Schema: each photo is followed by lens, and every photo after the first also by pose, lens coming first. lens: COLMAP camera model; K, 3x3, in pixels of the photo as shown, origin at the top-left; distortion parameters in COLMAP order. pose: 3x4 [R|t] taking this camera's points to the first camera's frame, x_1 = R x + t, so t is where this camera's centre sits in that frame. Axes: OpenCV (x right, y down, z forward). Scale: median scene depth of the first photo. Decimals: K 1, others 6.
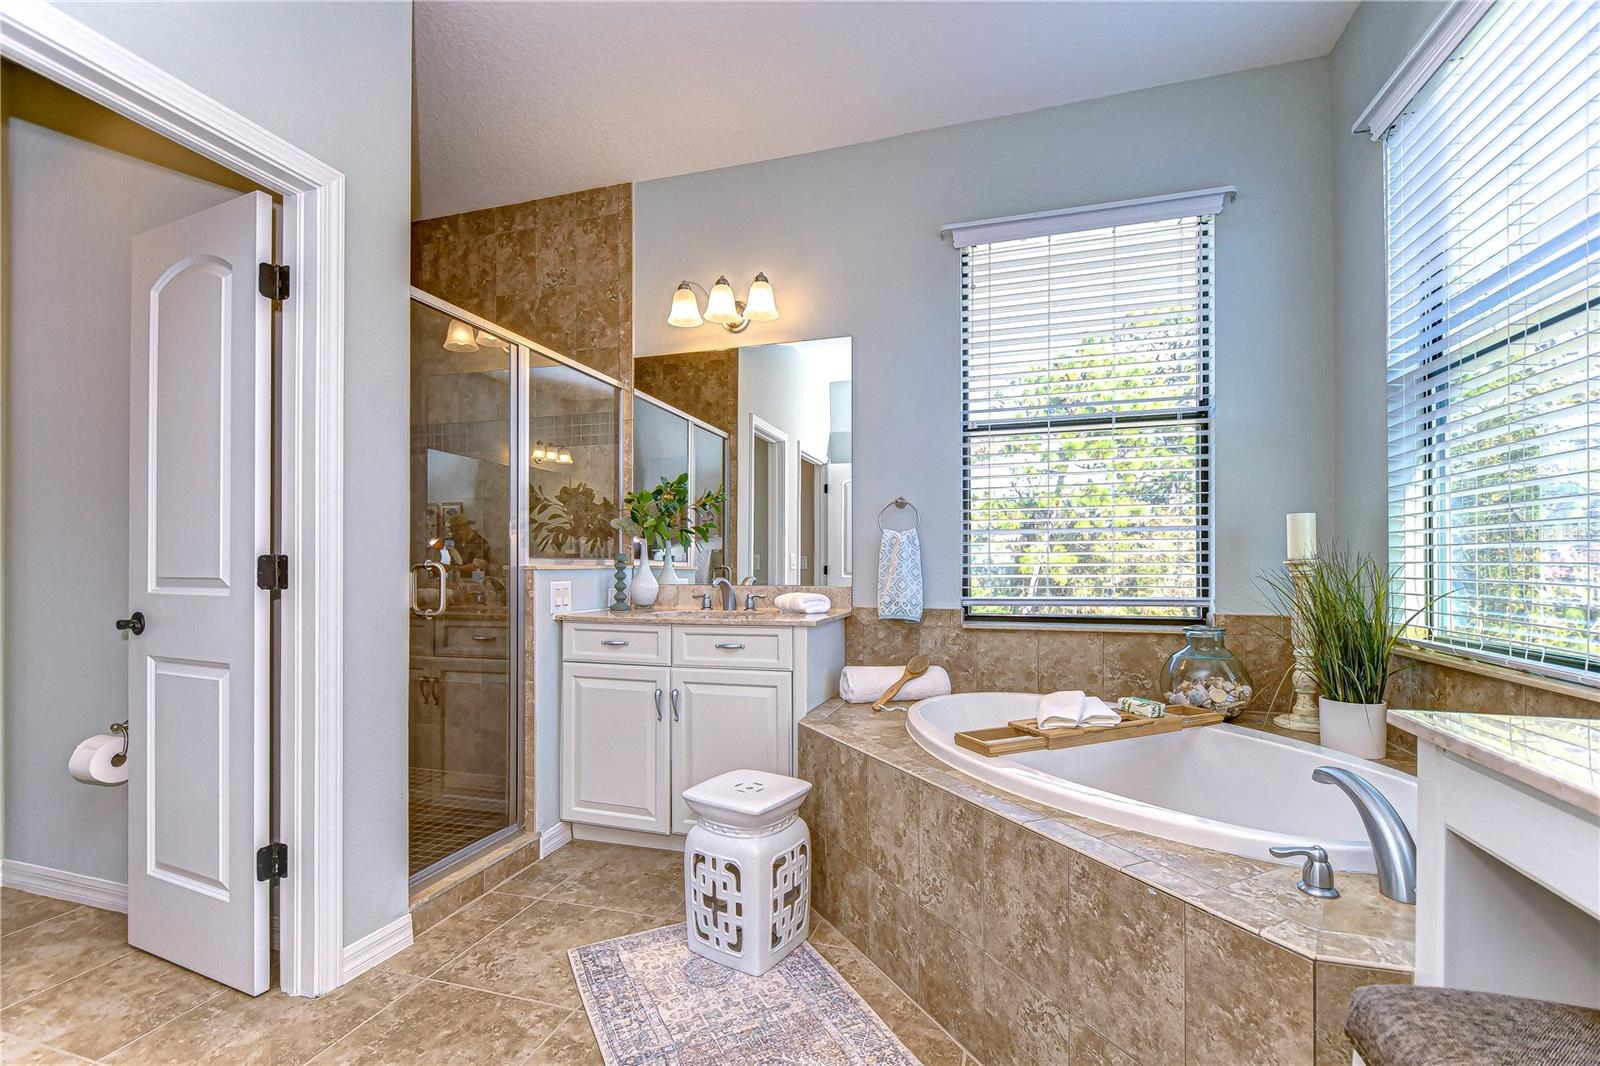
lens RADIAL K [[700.2, 0, 803.3], [0, 700.2, 560.9], [0, 0, 1]] dist [-0.001027, -0.000674]
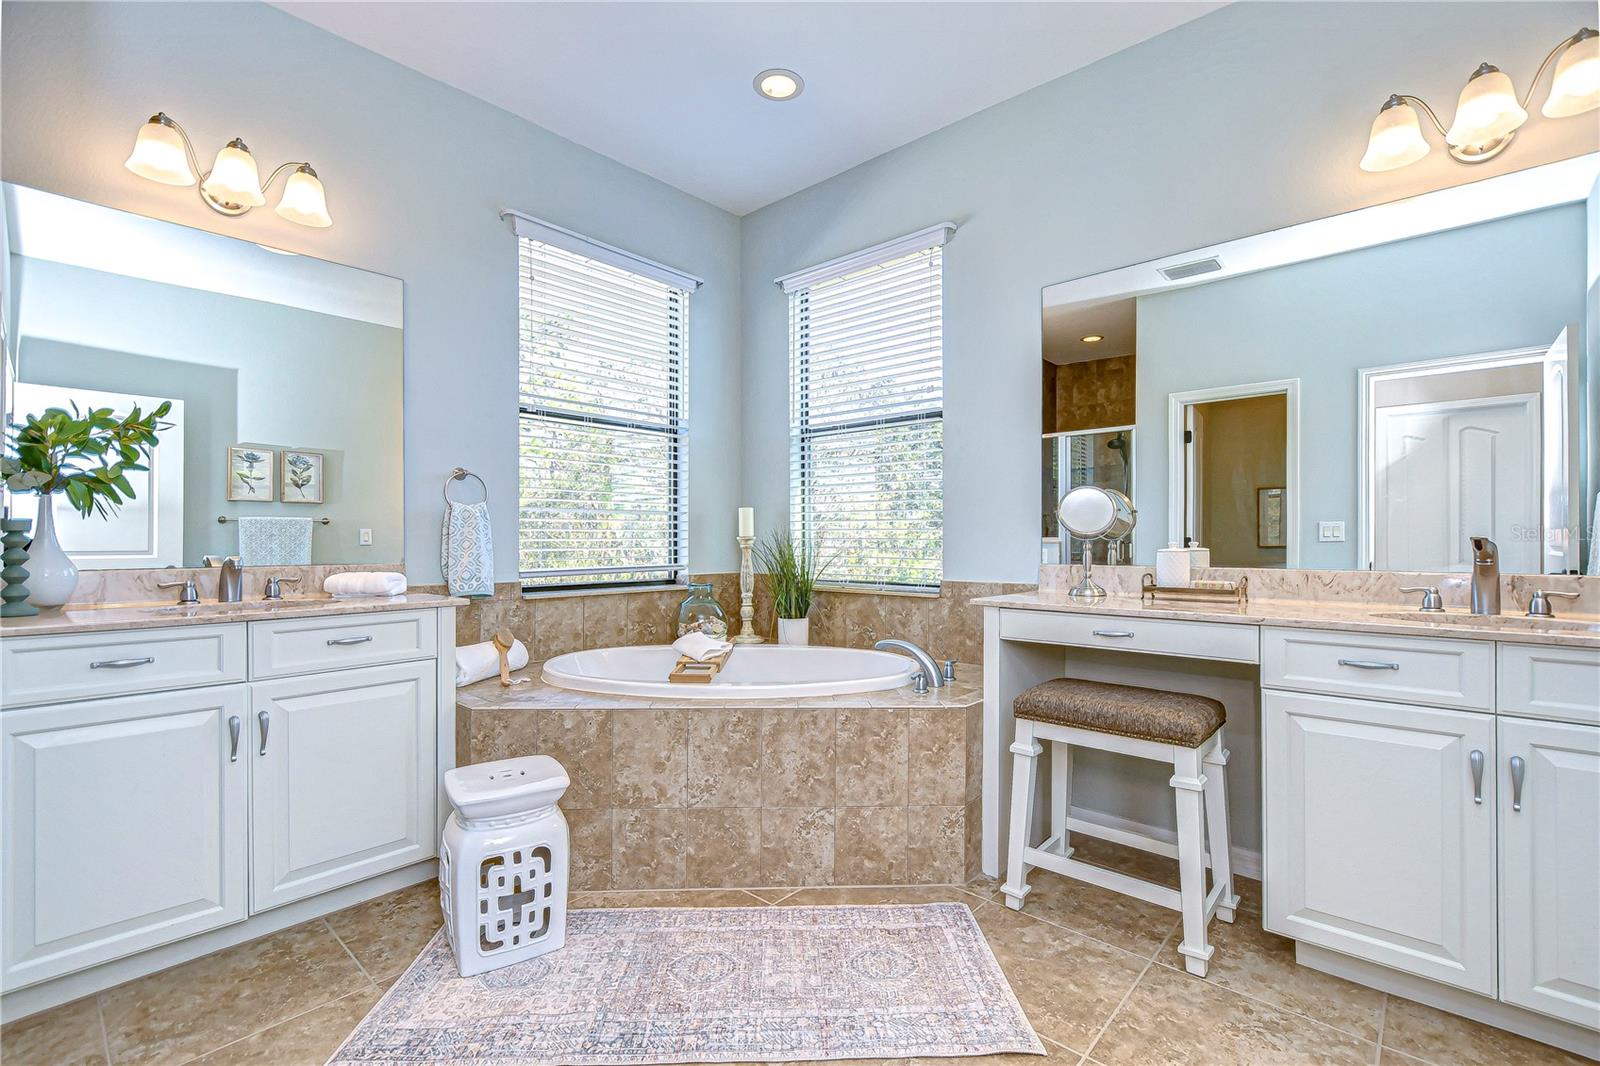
lens RADIAL K [[710.3, 0, 801.0], [0, 710.3, 543.1], [0, 0, 1]] dist [-0.011595, -0.000581]
pose [[0.408060, -0.002325, 0.912952, -0.645780], [-0.004098, 0.999982, 0.004379, 0.005090], [-0.912946, -0.005528, 0.408043, 0.209036]]
